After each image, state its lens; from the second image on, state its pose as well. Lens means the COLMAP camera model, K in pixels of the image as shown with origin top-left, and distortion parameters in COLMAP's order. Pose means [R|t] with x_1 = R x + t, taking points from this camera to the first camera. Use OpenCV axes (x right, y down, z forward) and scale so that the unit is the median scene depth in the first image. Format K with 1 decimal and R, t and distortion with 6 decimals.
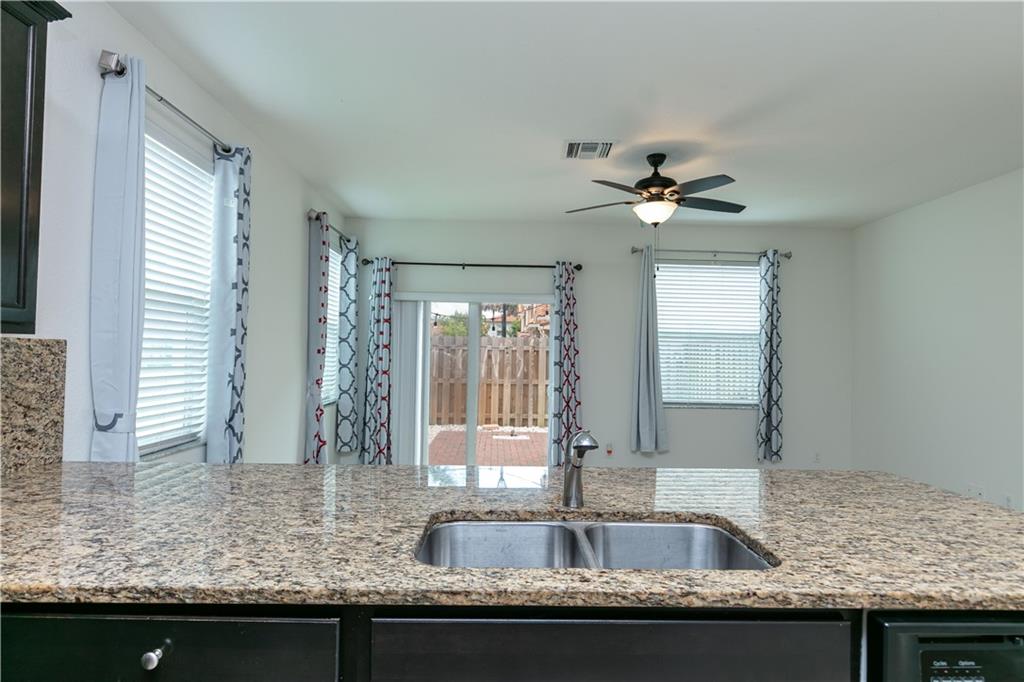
lens RADIAL K [[566.4, 0, 508.0], [0, 566.4, 342.3], [0, 0, 1]] dist [-0.003212, -0.001012]
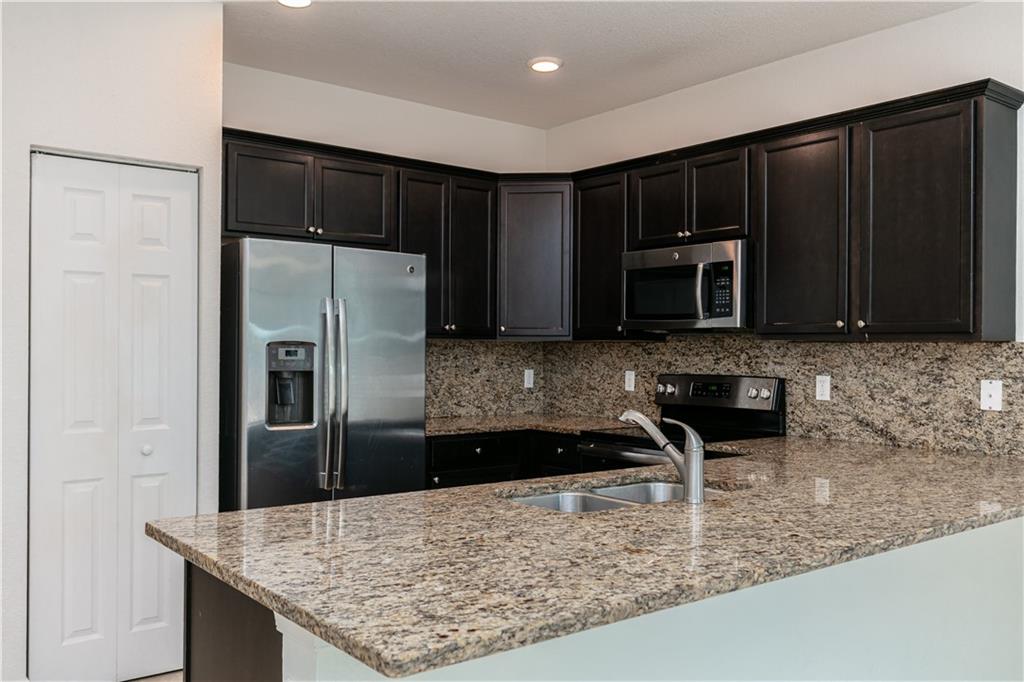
lens RADIAL K [[876.8, 0, 512.4], [0, 876.8, 342.1], [0, 0, 1]] dist [-0.004562, 0.005824]
pose [[-0.796655, -0.025890, -0.603879, 1.044343], [-0.008712, 0.999470, -0.031356, 0.053873], [0.604371, -0.019718, -0.796459, 1.651627]]
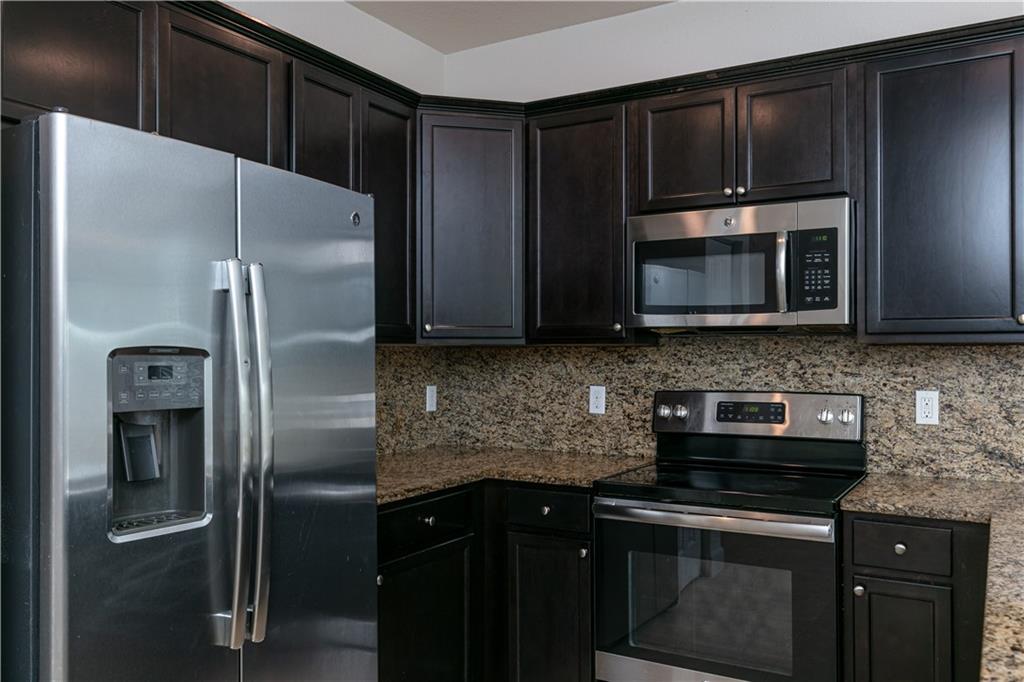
lens RADIAL K [[822.3, 0, 512.0], [0, 822.3, 343.8], [0, 0, 1]] dist [-0.003670, 0.012322]
pose [[-0.528813, -0.026692, -0.848318, 0.809479], [0.007590, 0.999317, -0.036175, 0.027842], [0.848704, -0.025569, -0.528249, 0.637715]]
